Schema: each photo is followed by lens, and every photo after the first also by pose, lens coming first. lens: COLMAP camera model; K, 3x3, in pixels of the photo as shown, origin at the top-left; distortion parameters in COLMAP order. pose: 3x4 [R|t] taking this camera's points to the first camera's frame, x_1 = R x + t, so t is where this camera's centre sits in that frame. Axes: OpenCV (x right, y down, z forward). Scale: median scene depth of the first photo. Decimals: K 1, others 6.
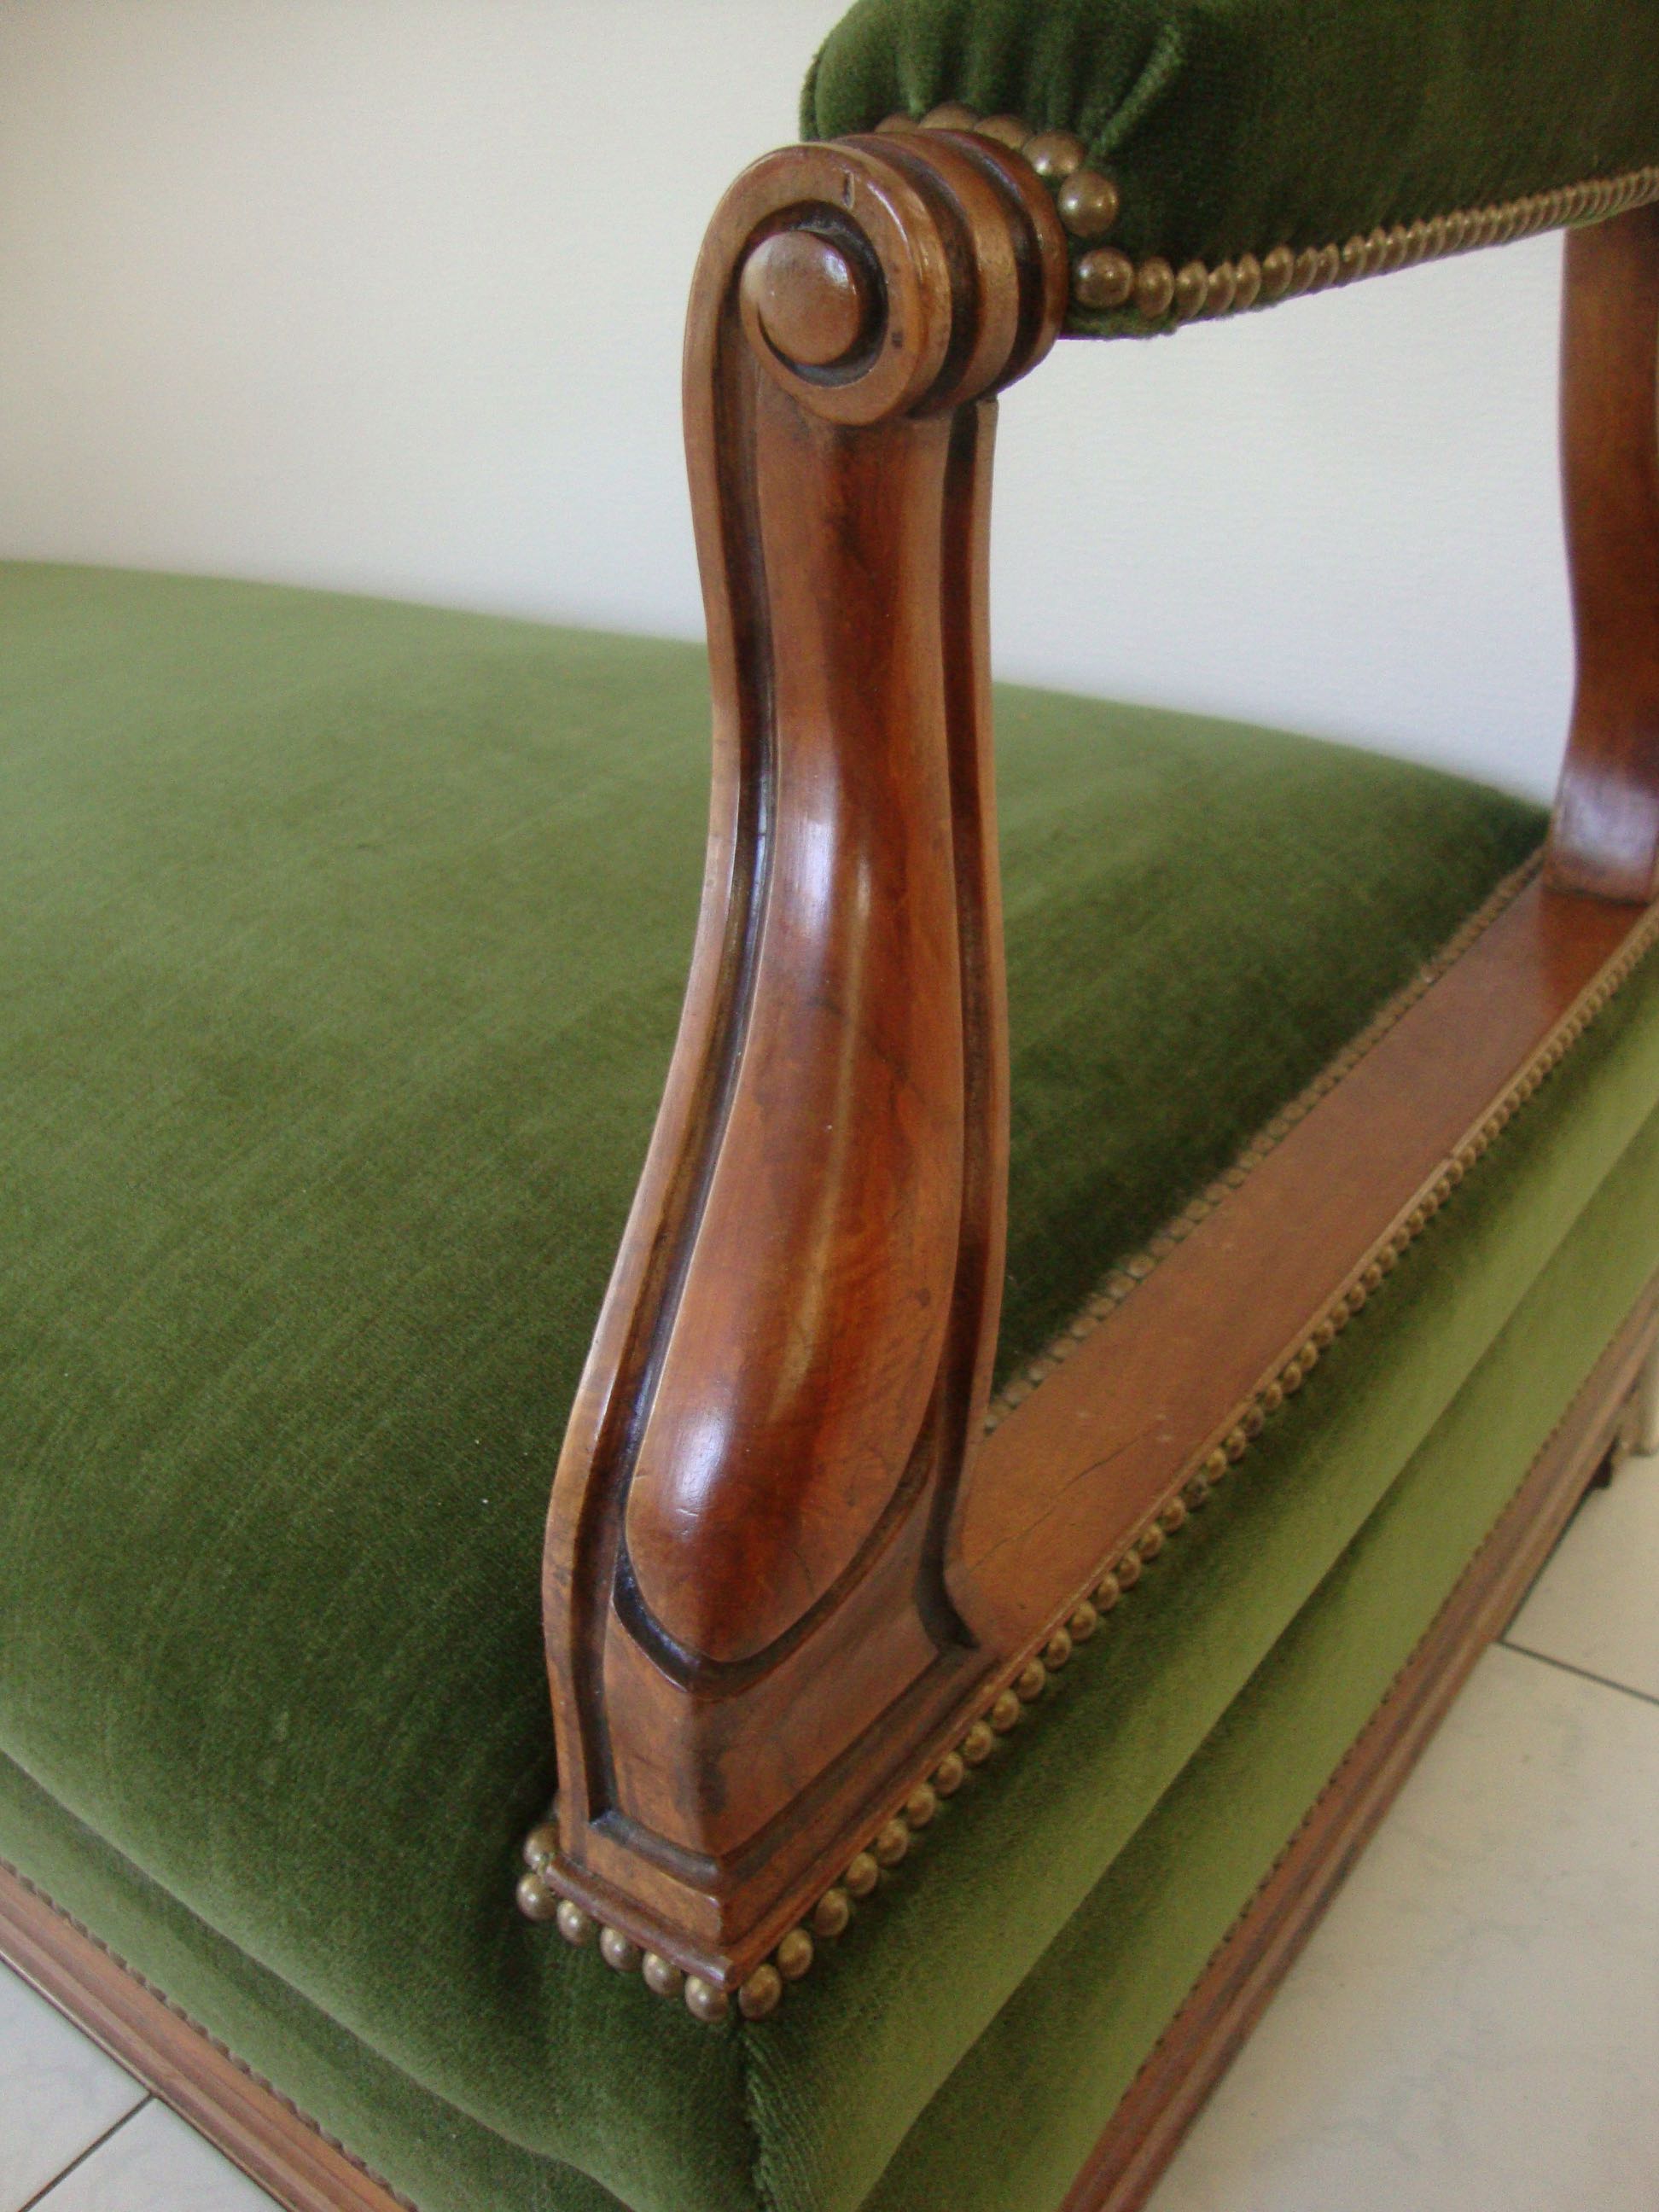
lens RADIAL K [[1967.6, 0, 829.5], [0, 1967.6, 1106.0], [0, 0, 1]] dist [-0.227868, 0.266553]
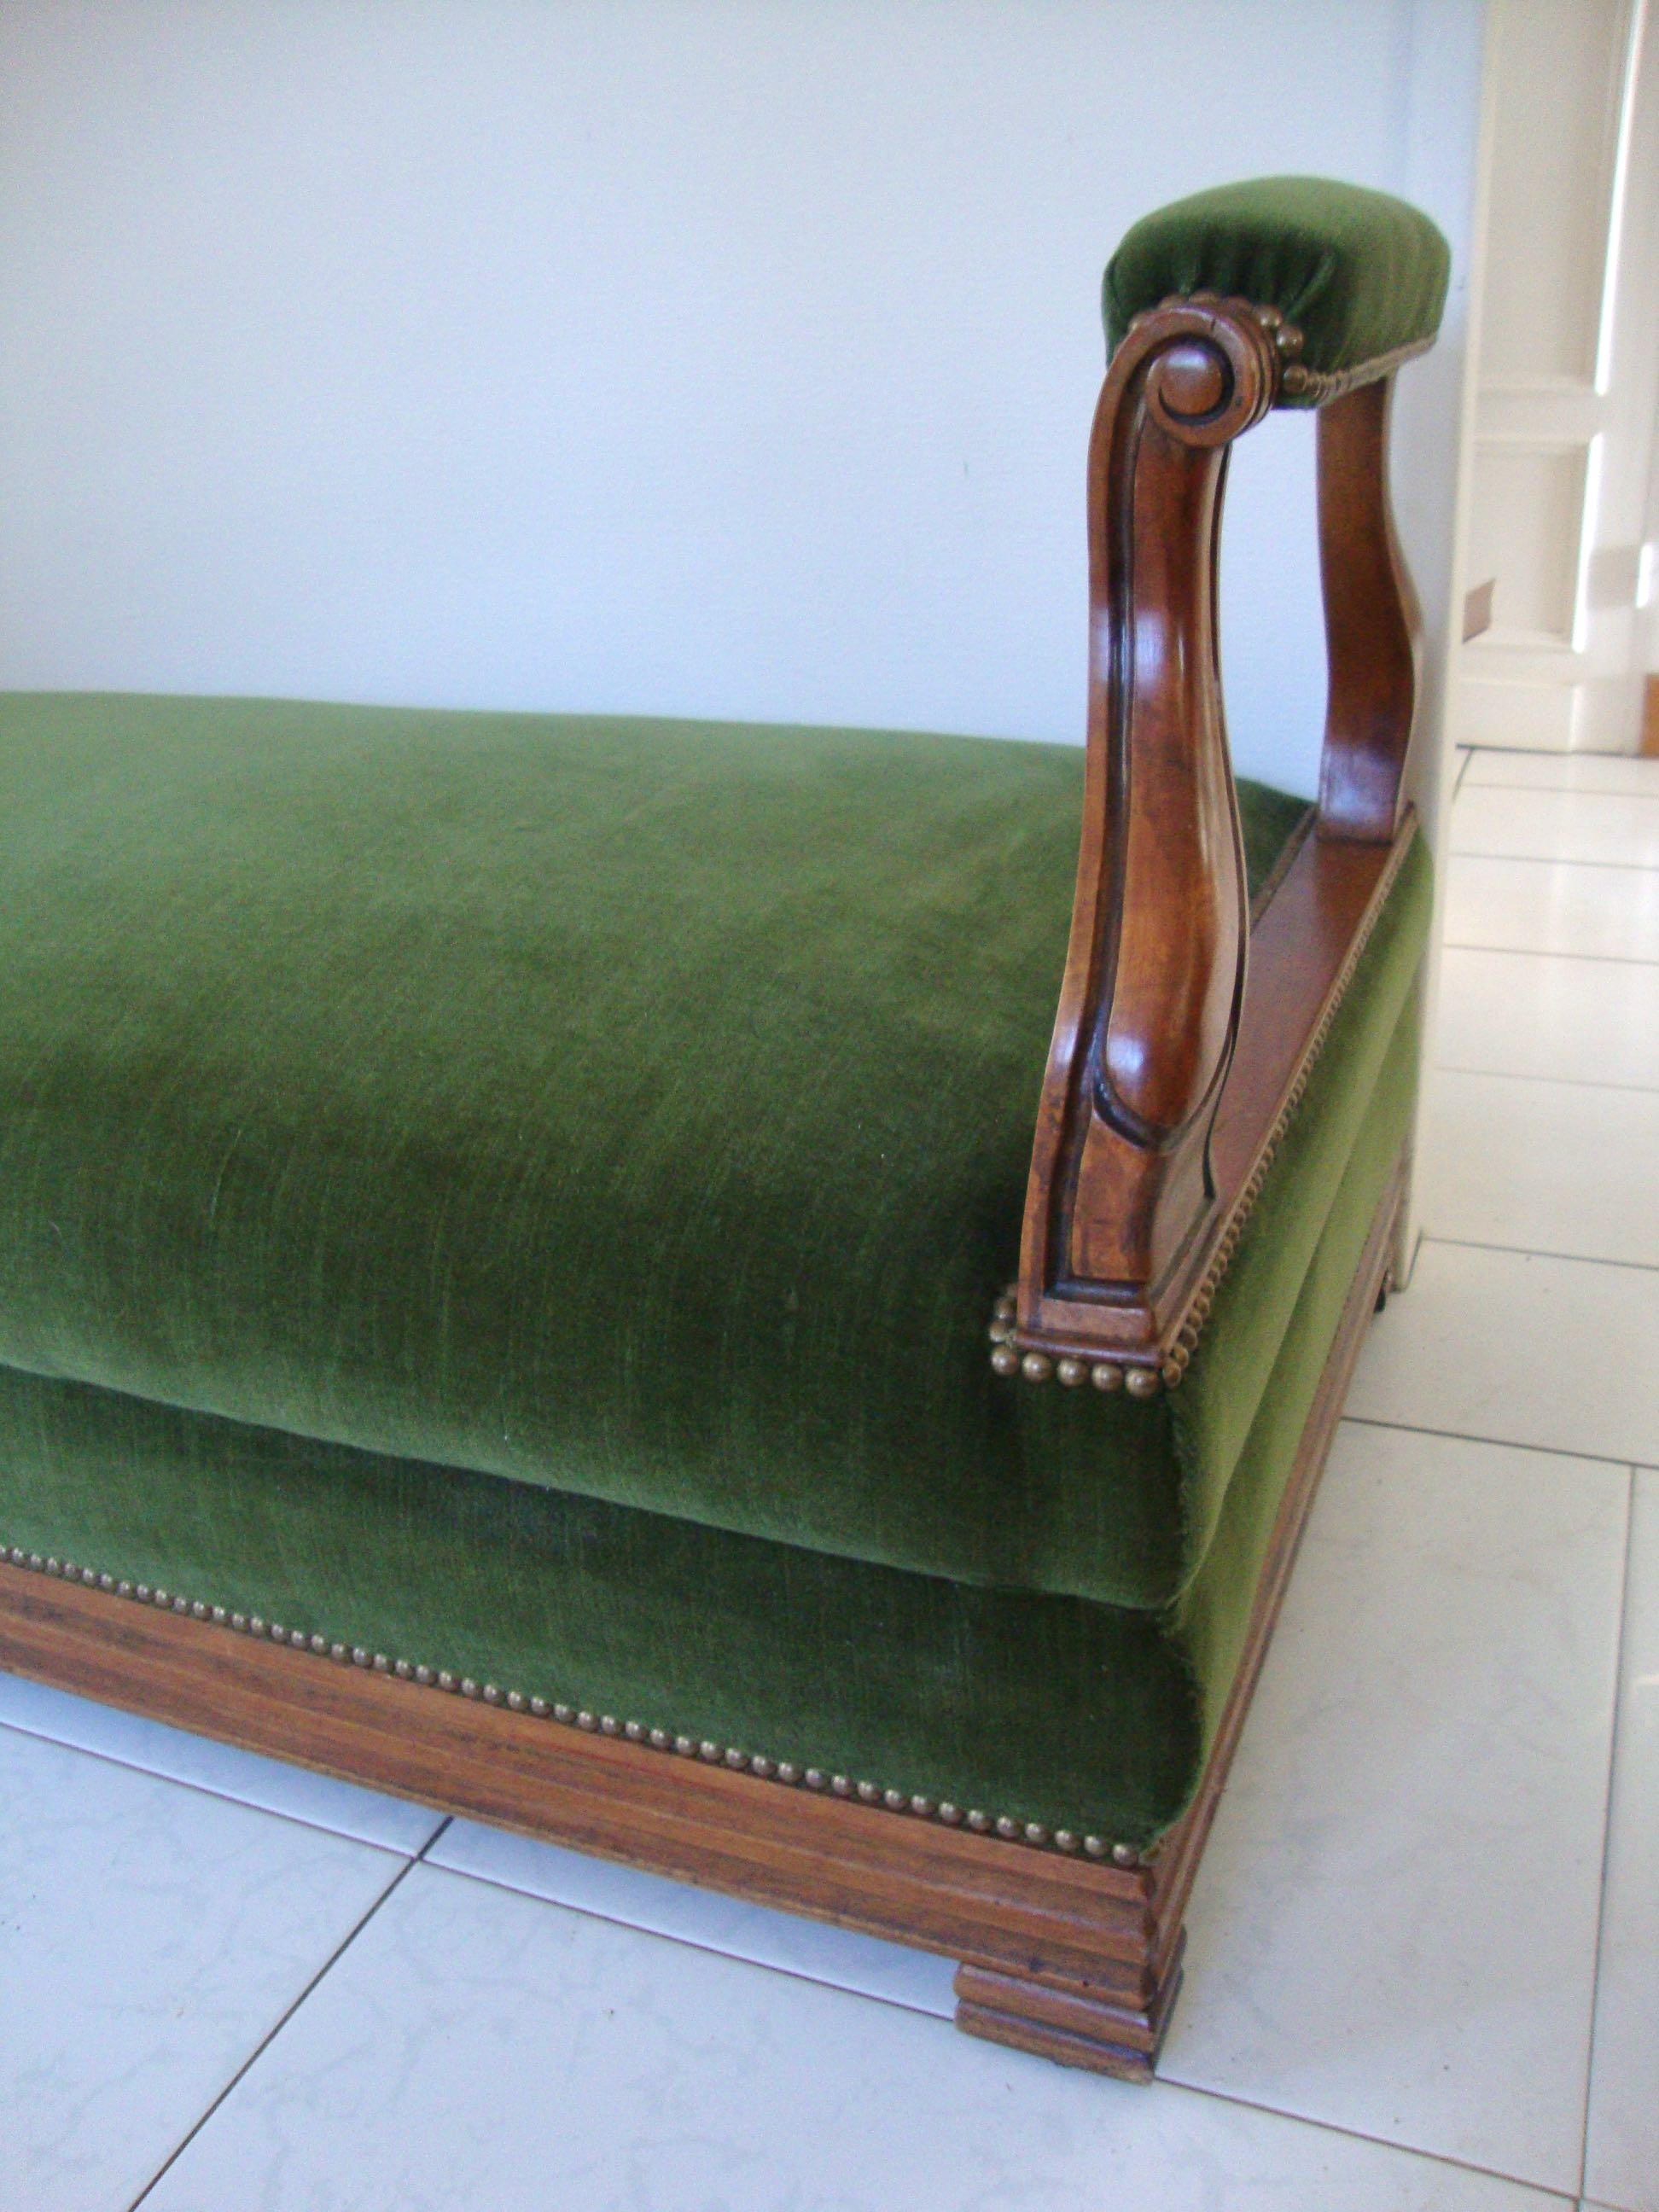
lens RADIAL K [[1967.6, 0, 829.5], [0, 1967.6, 1106.0], [0, 0, 1]] dist [-0.227868, 0.266553]
pose [[0.967283, -0.078364, 0.241295, -0.696548], [0.101679, 0.991117, -0.085720, 0.348372], [-0.232434, 0.107450, 0.966659, -0.571257]]
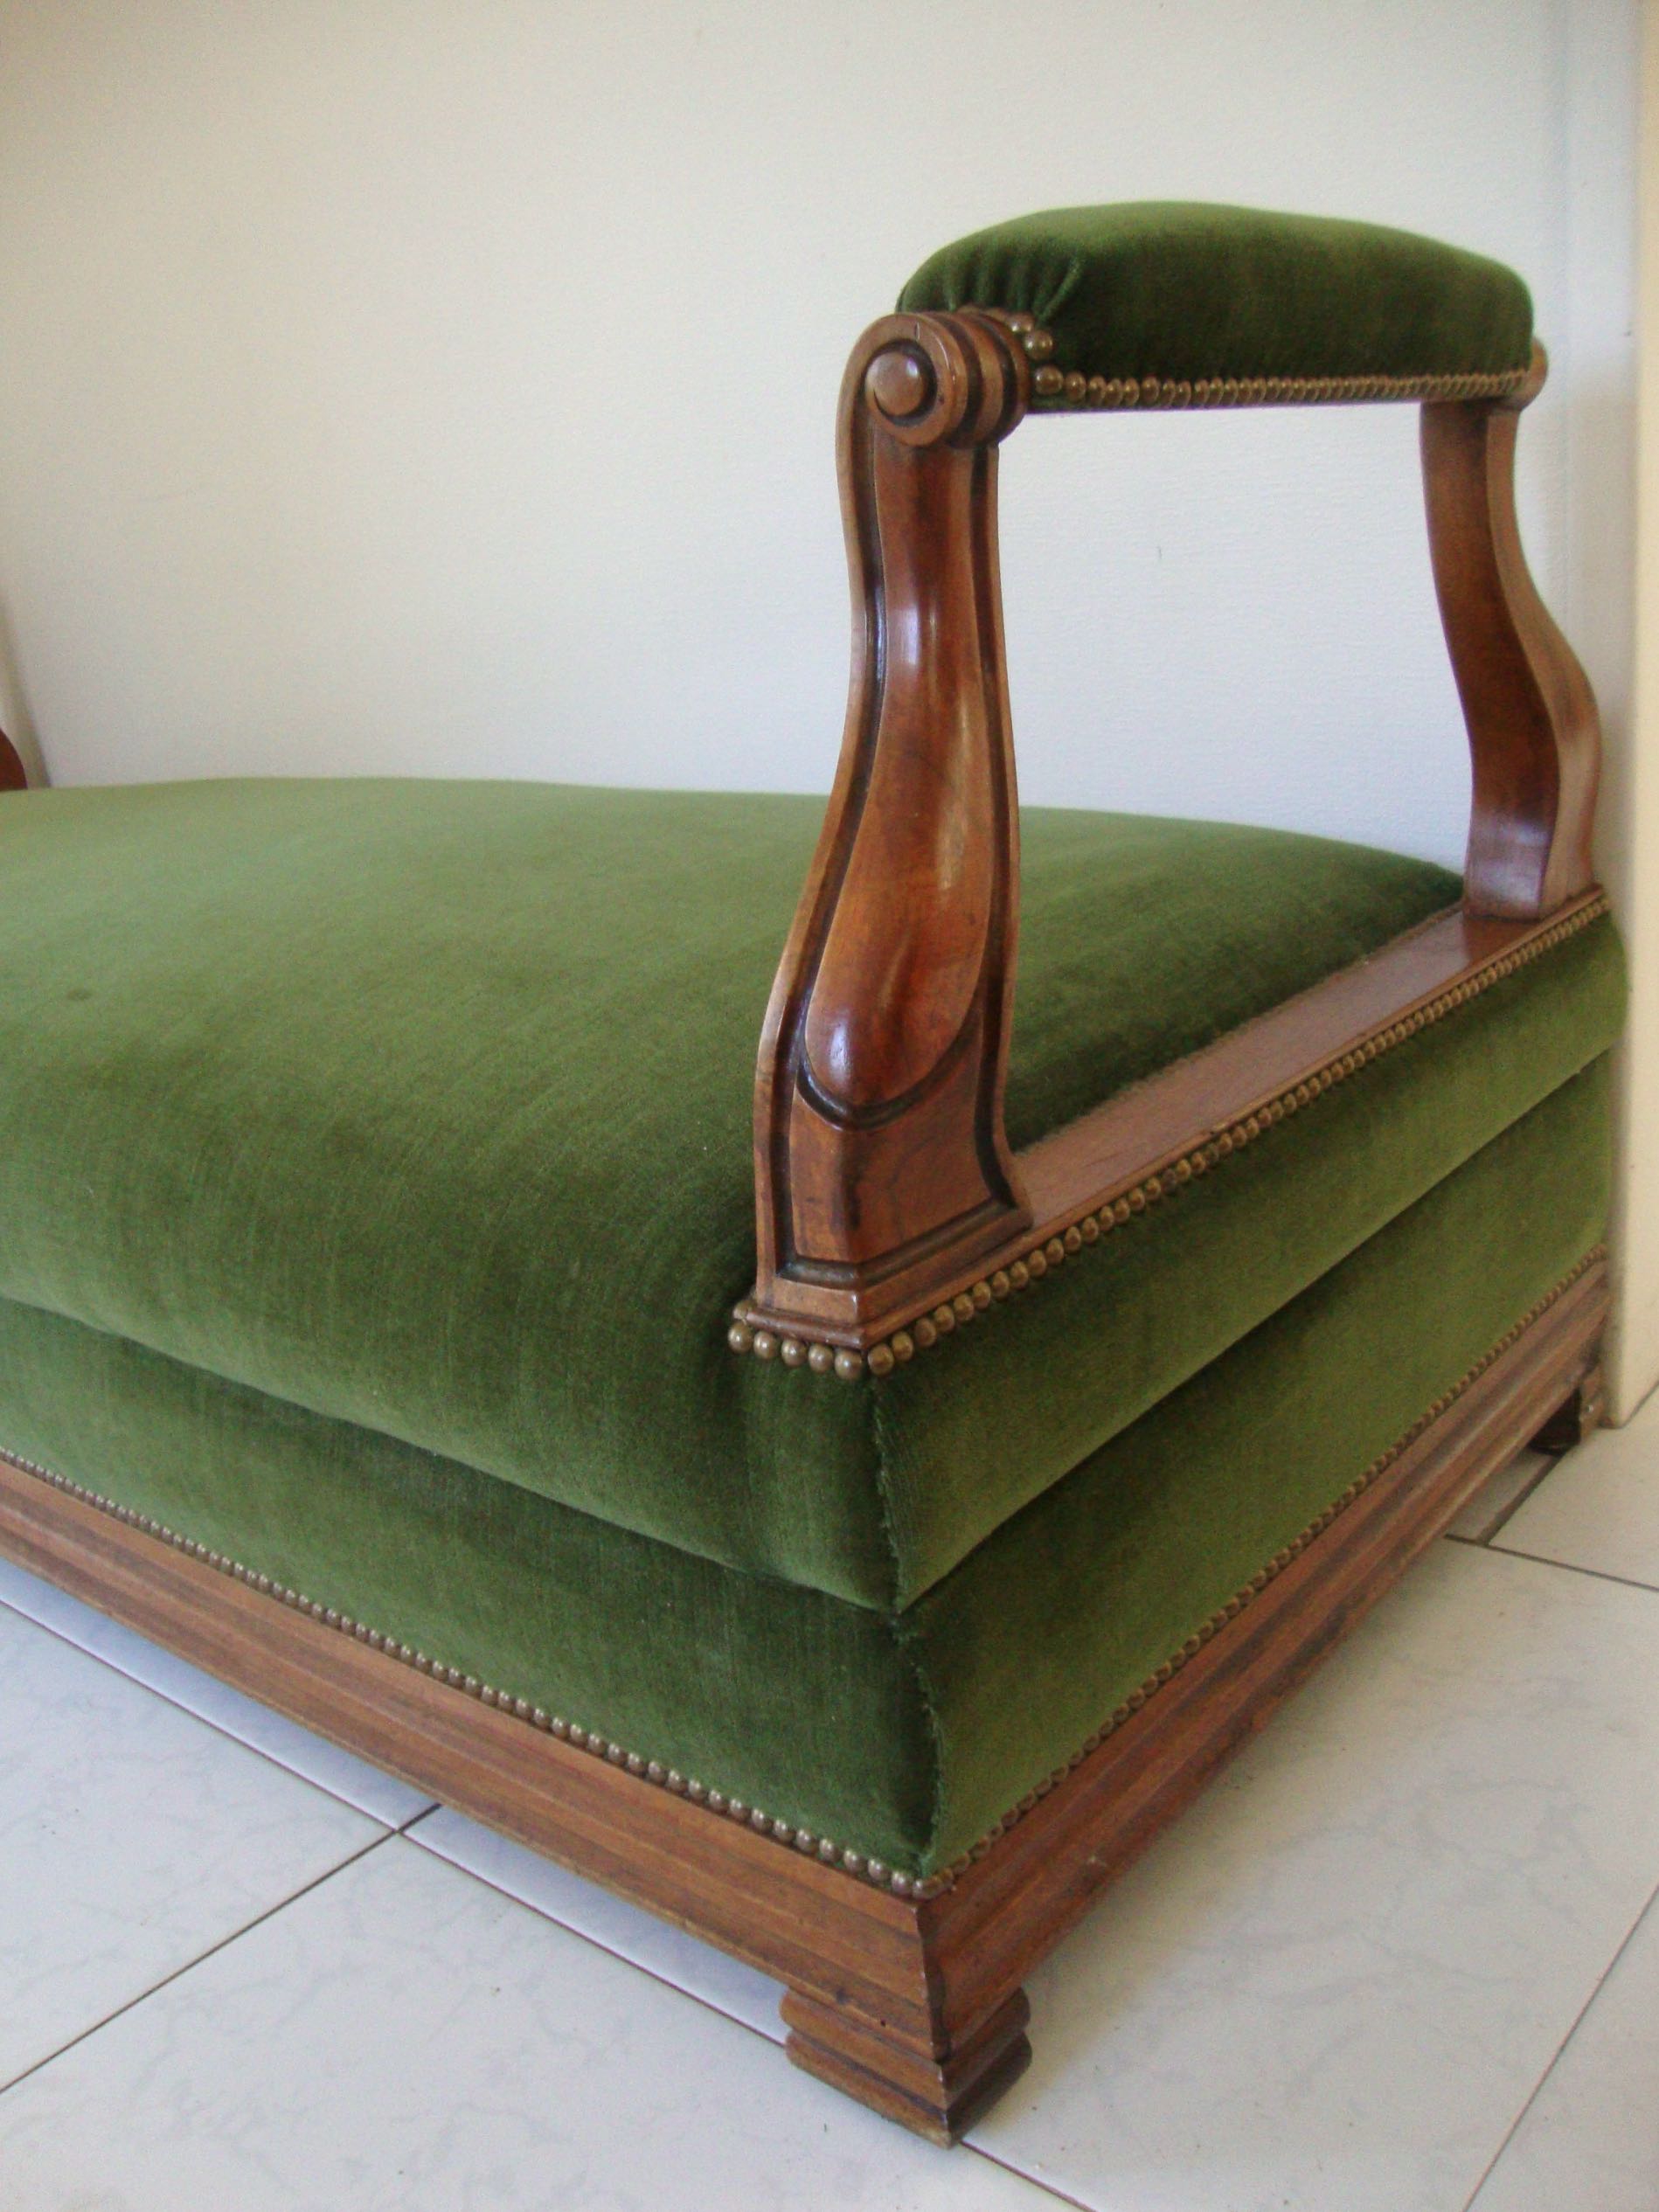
lens RADIAL K [[2022.3, 0, 829.5], [0, 2022.3, 1106.0], [0, 0, 1]] dist [-0.228936, 0.268734]
pose [[0.998398, -0.012222, -0.055242, 0.017031], [0.001595, 0.982082, -0.188449, 0.570494], [0.056555, 0.188059, 0.980528, -0.726018]]
